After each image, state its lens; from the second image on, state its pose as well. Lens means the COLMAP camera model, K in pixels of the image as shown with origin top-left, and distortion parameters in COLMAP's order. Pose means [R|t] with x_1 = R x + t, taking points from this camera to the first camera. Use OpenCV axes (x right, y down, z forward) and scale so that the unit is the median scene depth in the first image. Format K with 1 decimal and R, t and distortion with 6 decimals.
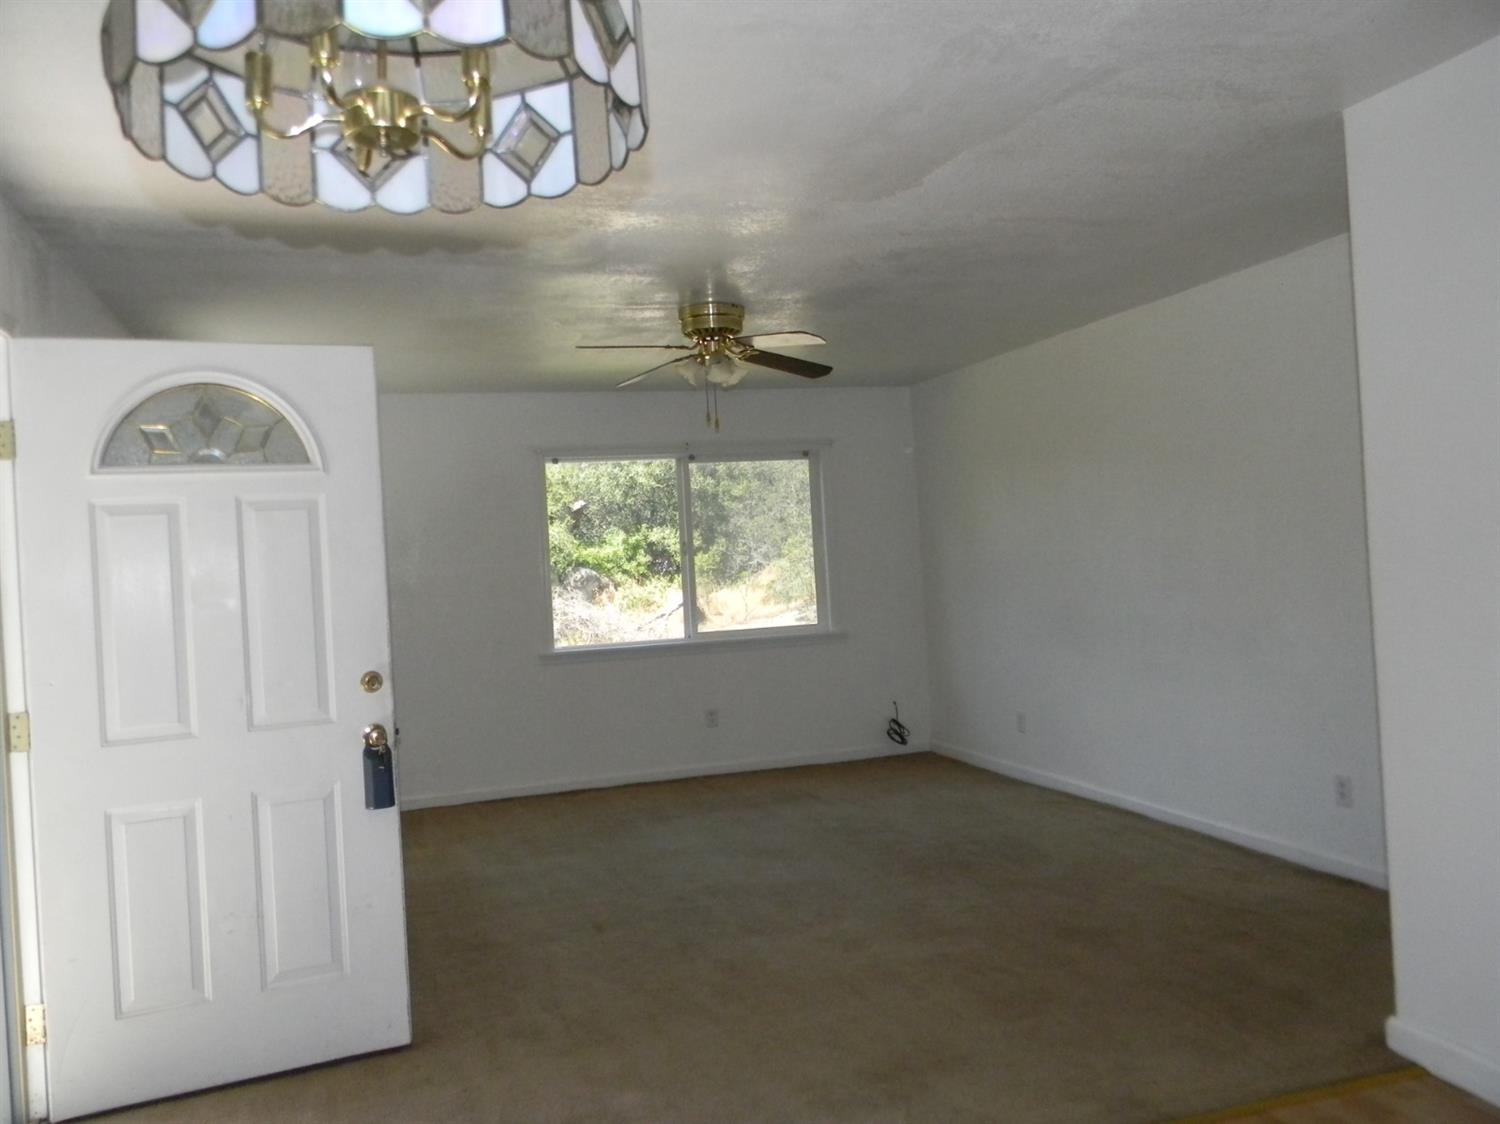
lens RADIAL K [[1222.4, 0, 750.0], [0, 1222.4, 562.0], [0, 0, 1]] dist [0.003895, -0.006909]
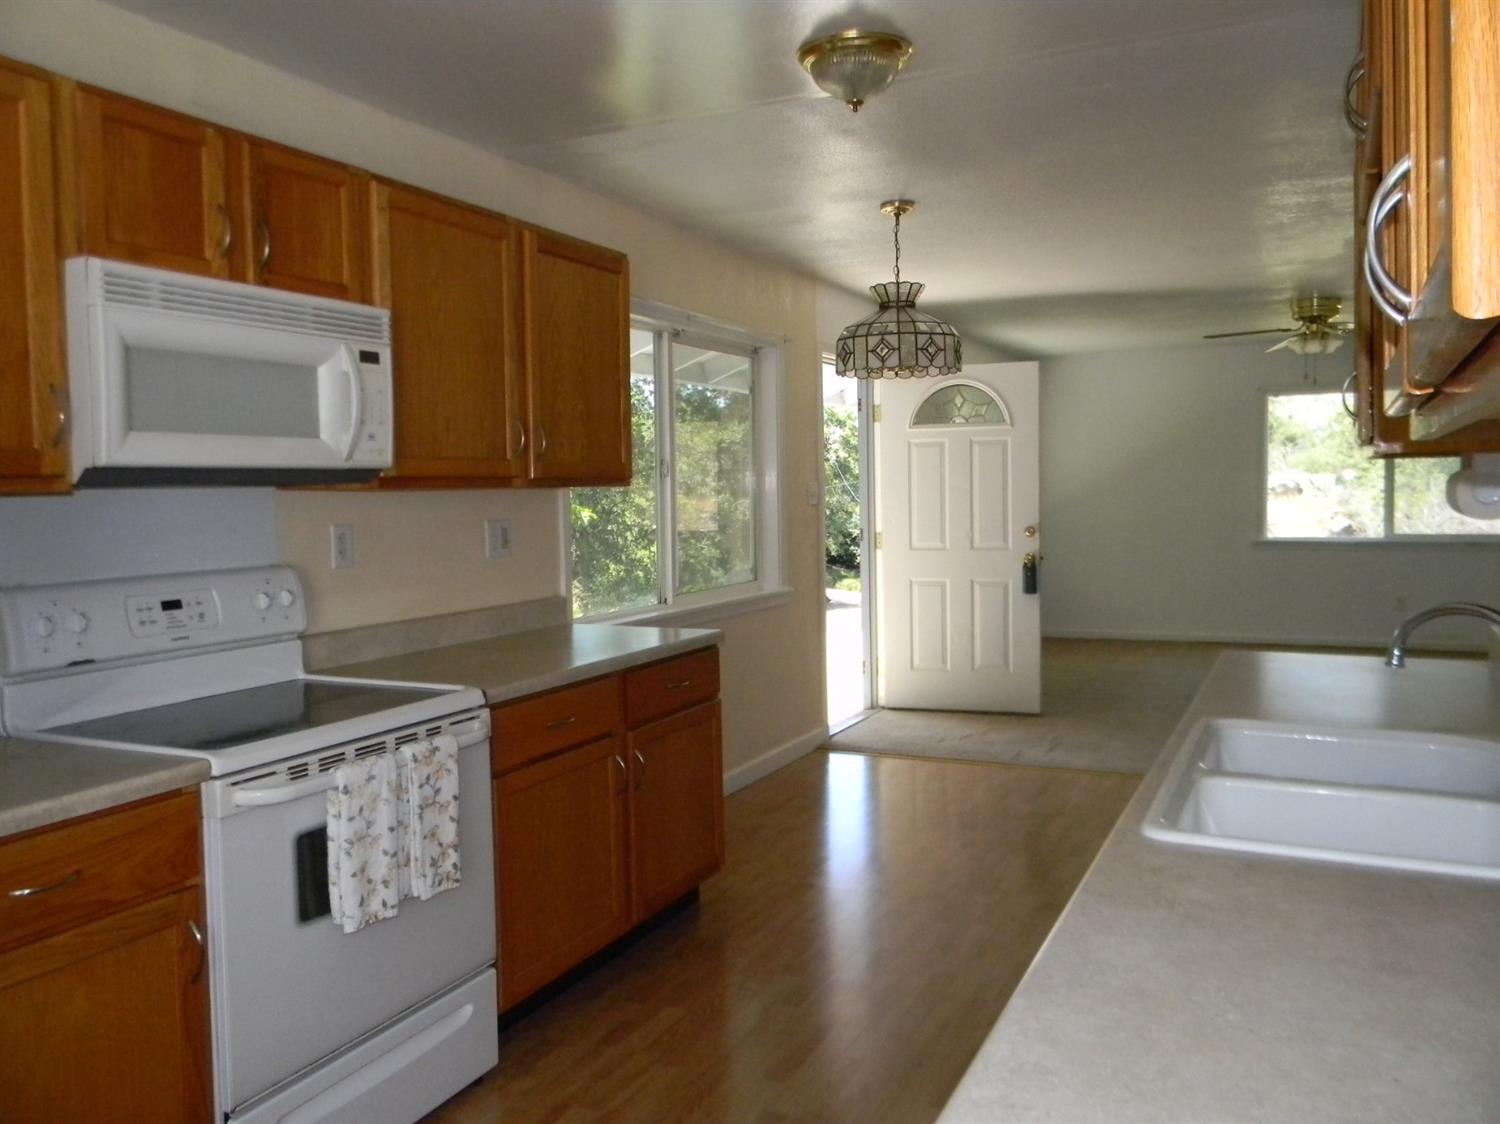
lens RADIAL K [[1222.4, 0, 750.0], [0, 1222.4, 562.0], [0, 0, 1]] dist [0.003895, -0.006909]
pose [[0.734292, 0.083368, -0.673695, 0.313281], [-0.024866, 0.995067, 0.096034, -0.014808], [0.678379, -0.053765, 0.732743, -0.345741]]
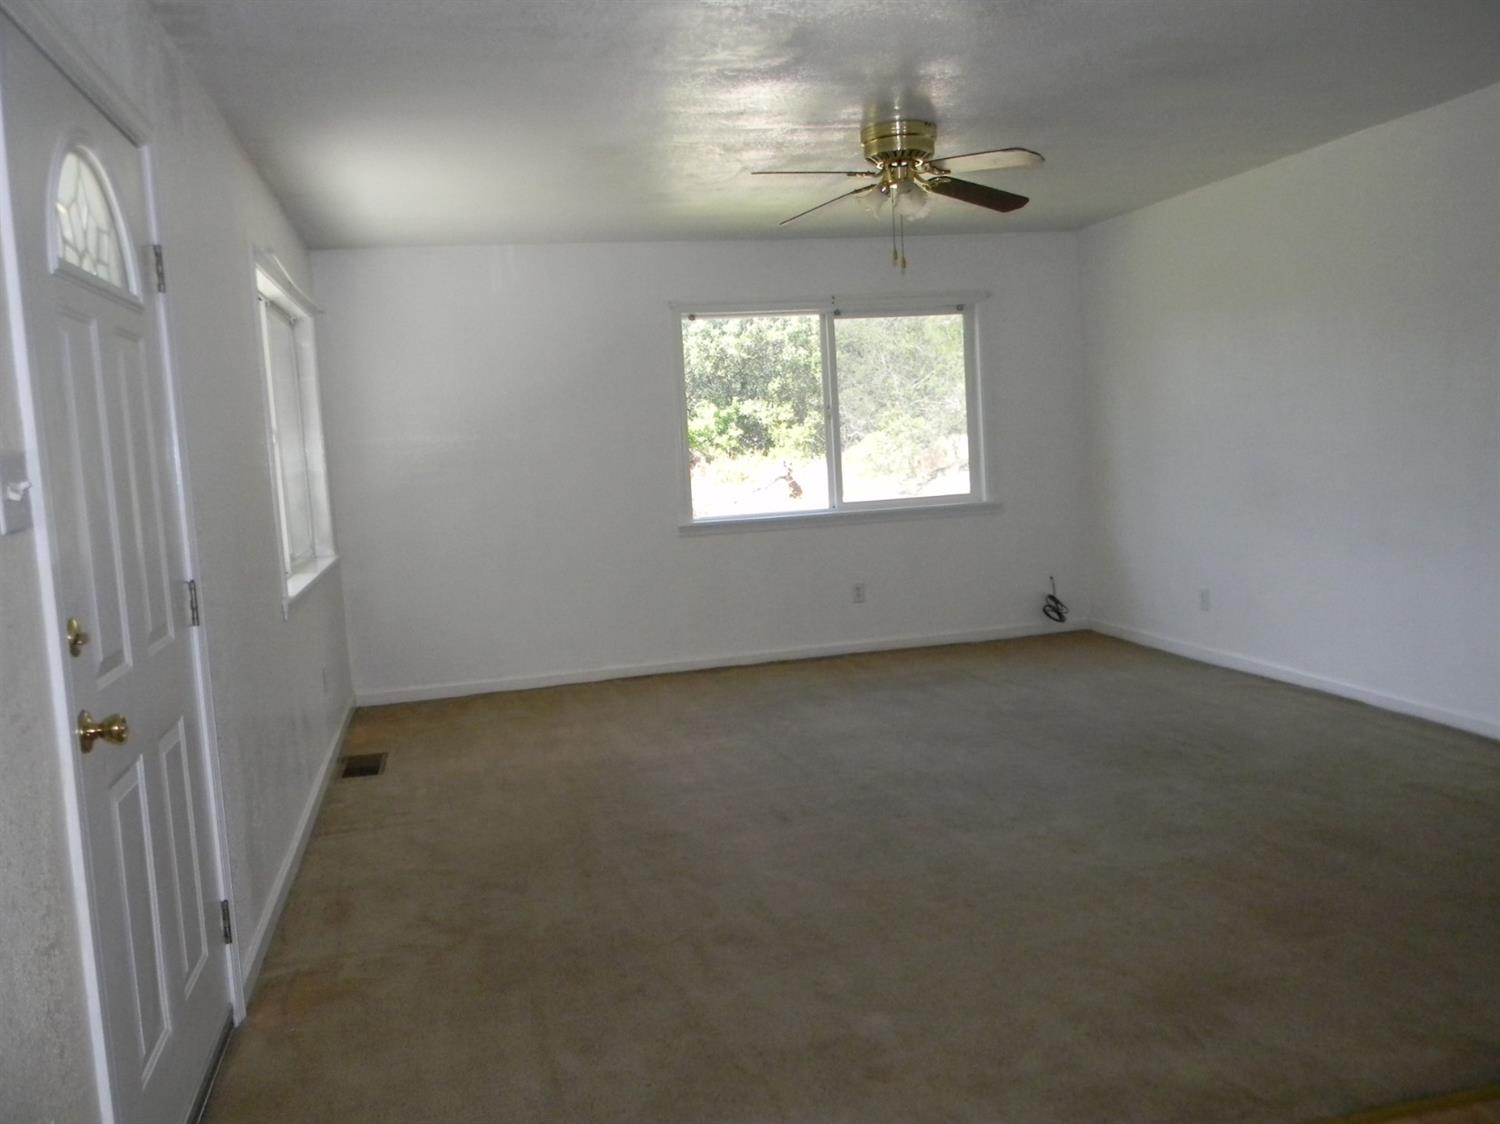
lens RADIAL K [[1222.4, 0, 750.0], [0, 1222.4, 562.0], [0, 0, 1]] dist [0.003895, -0.006909]
pose [[0.997868, 0.002921, -0.065203, -0.052151], [0.003709, 0.994847, 0.101320, 0.007855], [0.065163, -0.101346, 0.992715, 0.061047]]
